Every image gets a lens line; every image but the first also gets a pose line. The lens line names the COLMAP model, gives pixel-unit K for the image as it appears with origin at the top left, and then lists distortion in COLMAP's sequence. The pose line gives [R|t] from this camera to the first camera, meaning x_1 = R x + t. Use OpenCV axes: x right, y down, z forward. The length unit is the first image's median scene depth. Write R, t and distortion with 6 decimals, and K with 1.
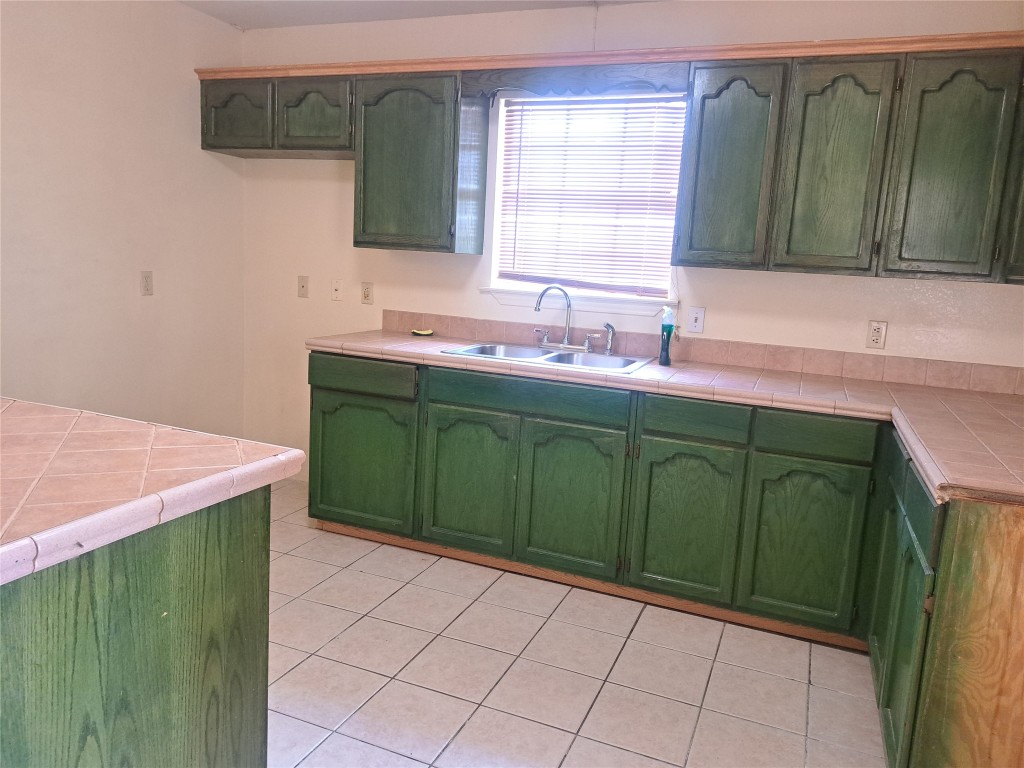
lens RADIAL K [[734.1, 0, 519.3], [0, 734.1, 378.6], [0, 0, 1]] dist [0.105563, -0.135565]
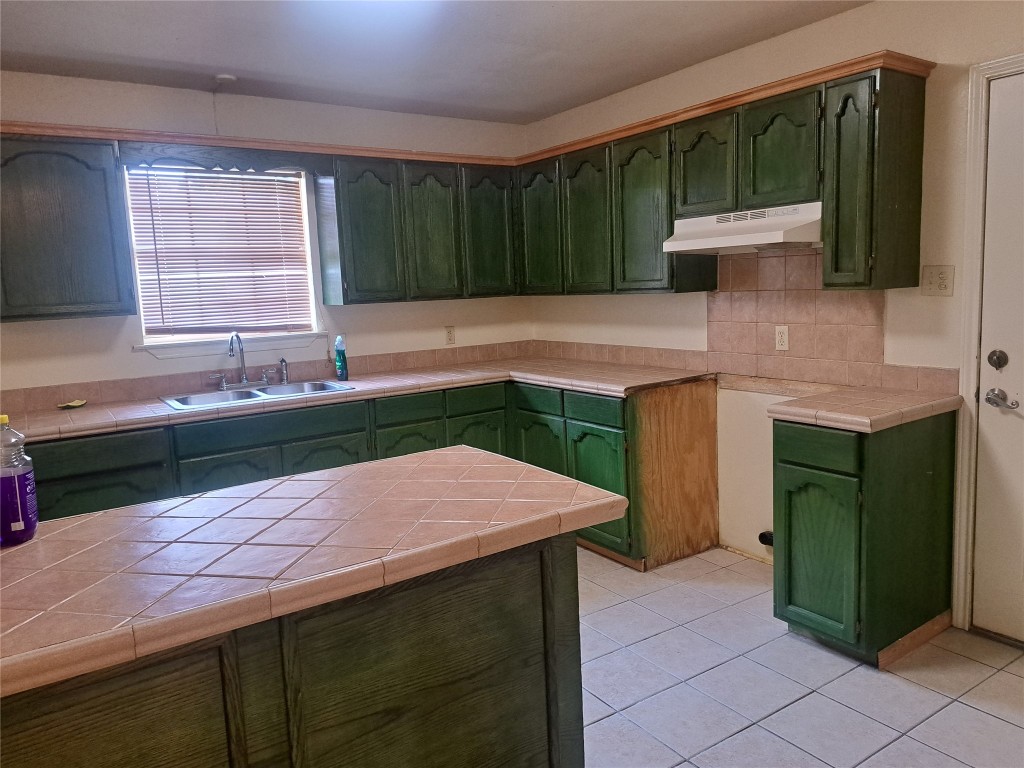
lens RADIAL K [[734.1, 0, 519.3], [0, 734.1, 378.6], [0, 0, 1]] dist [0.105563, -0.135565]
pose [[0.554900, -0.189535, 0.810038, -0.644166], [0.208066, 0.974375, 0.085456, -0.064744], [-0.805478, 0.121122, 0.580117, -0.002189]]
